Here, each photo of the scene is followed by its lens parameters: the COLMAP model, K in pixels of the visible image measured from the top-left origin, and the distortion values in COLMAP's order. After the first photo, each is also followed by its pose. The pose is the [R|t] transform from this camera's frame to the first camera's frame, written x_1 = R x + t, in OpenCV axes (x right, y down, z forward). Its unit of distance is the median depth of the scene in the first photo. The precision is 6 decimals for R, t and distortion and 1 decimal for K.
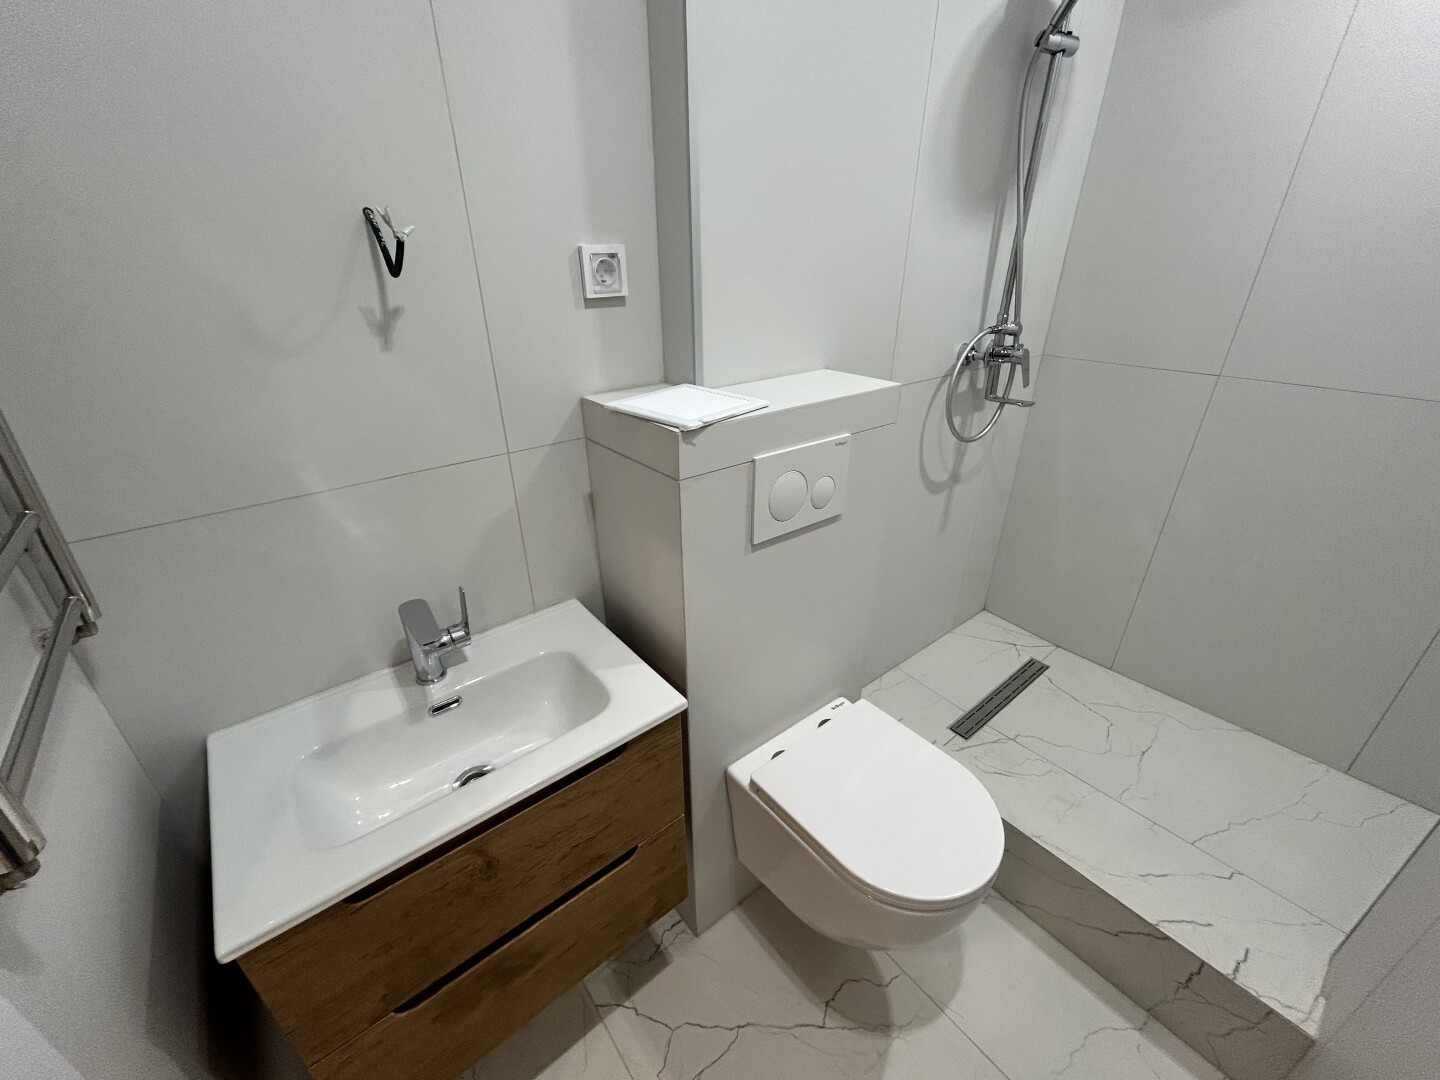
lens RADIAL K [[586.8, 0, 719.3], [0, 586.8, 540.5], [0, 0, 1]] dist [-0.001192, 0.001185]
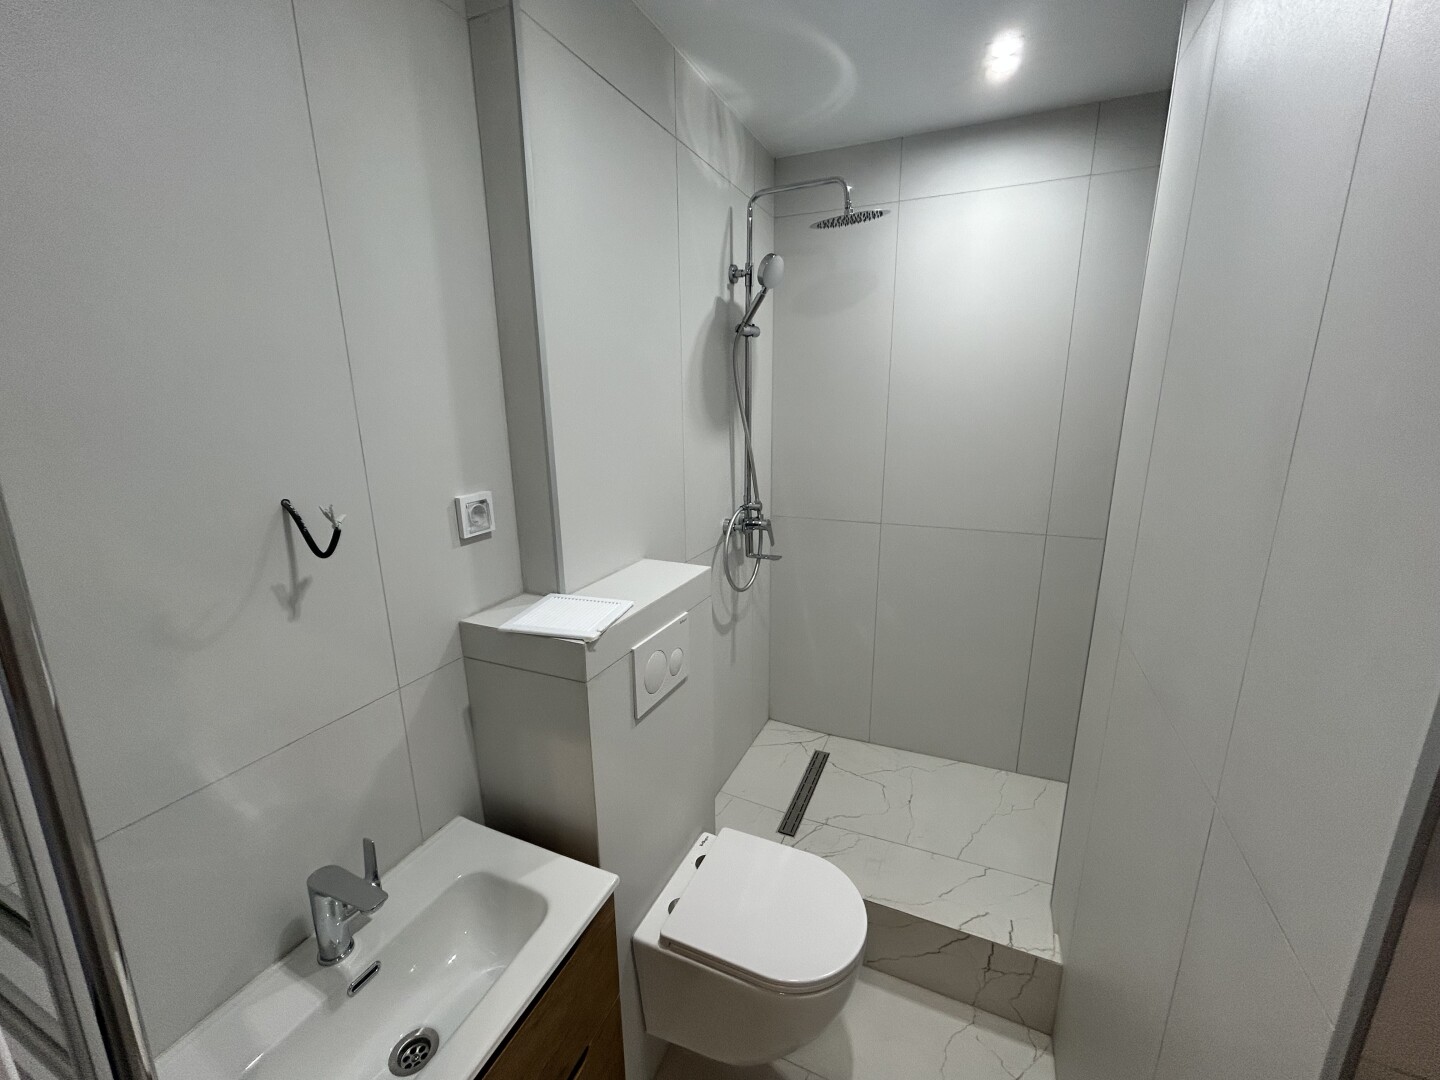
lens RADIAL K [[586.8, 0, 719.3], [0, 586.8, 540.5], [0, 0, 1]] dist [-0.001192, 0.001185]
pose [[0.888730, -0.113826, 0.444075, -0.267909], [0.210600, 0.961791, -0.174947, -0.093311], [-0.407193, 0.249003, 0.878744, -0.197691]]
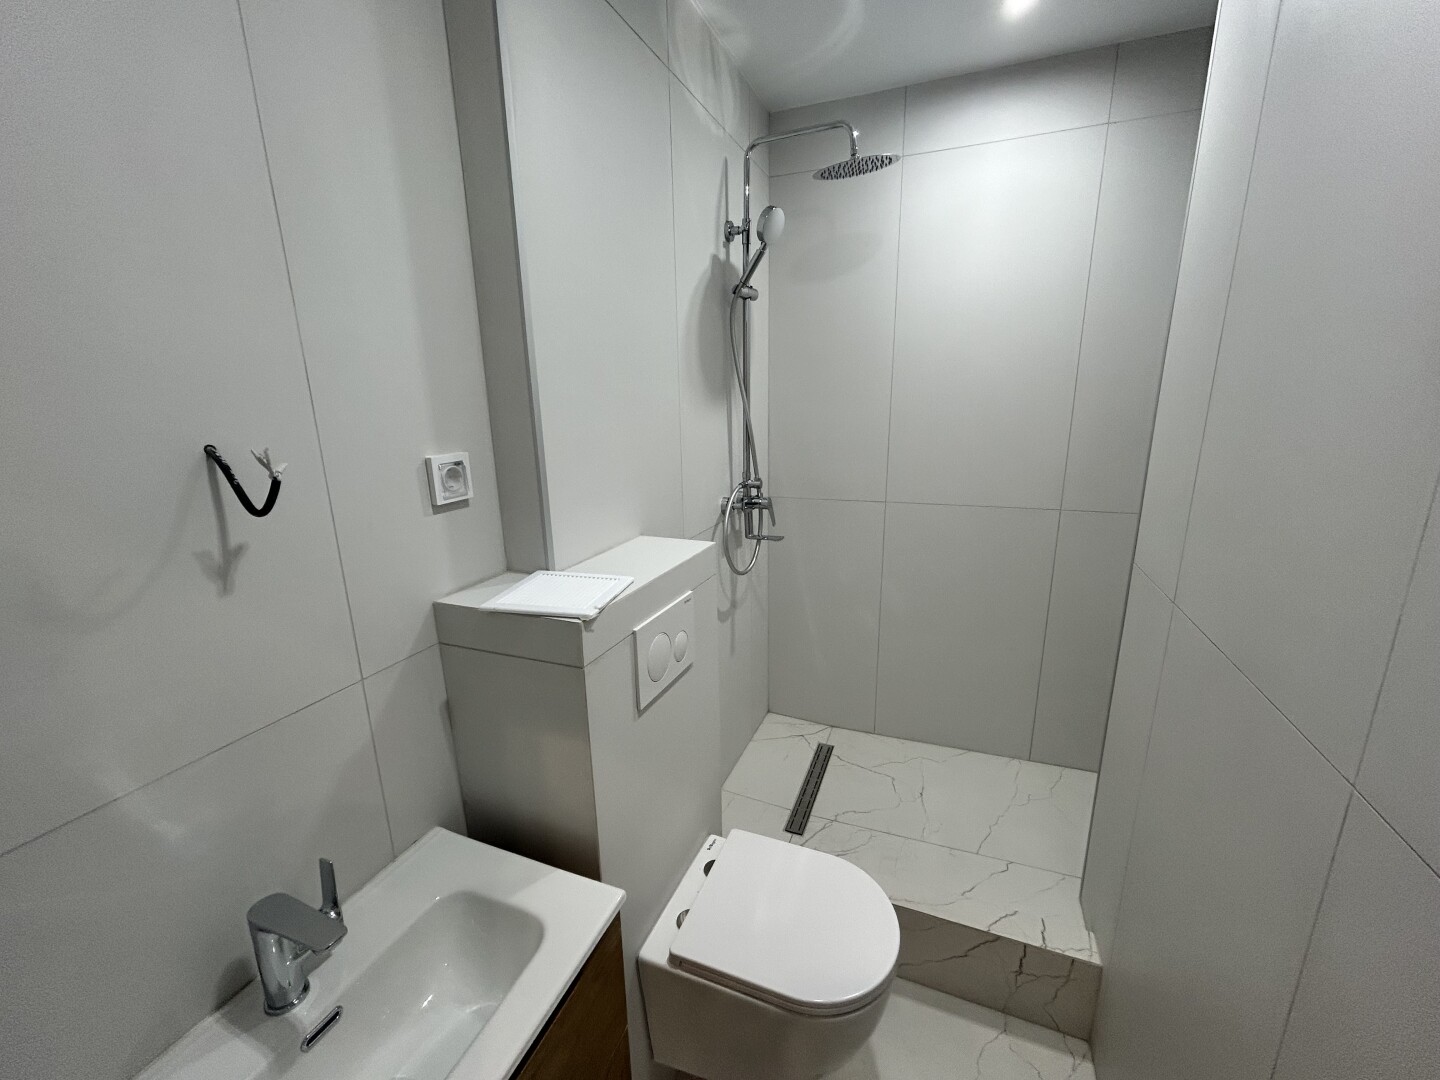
lens RADIAL K [[586.8, 0, 719.3], [0, 586.8, 540.5], [0, 0, 1]] dist [-0.001192, 0.001185]
pose [[0.872493, -0.129276, 0.471216, -0.260702], [0.231078, 0.958878, -0.164794, -0.074759], [-0.430534, 0.252669, 0.866487, -0.046980]]
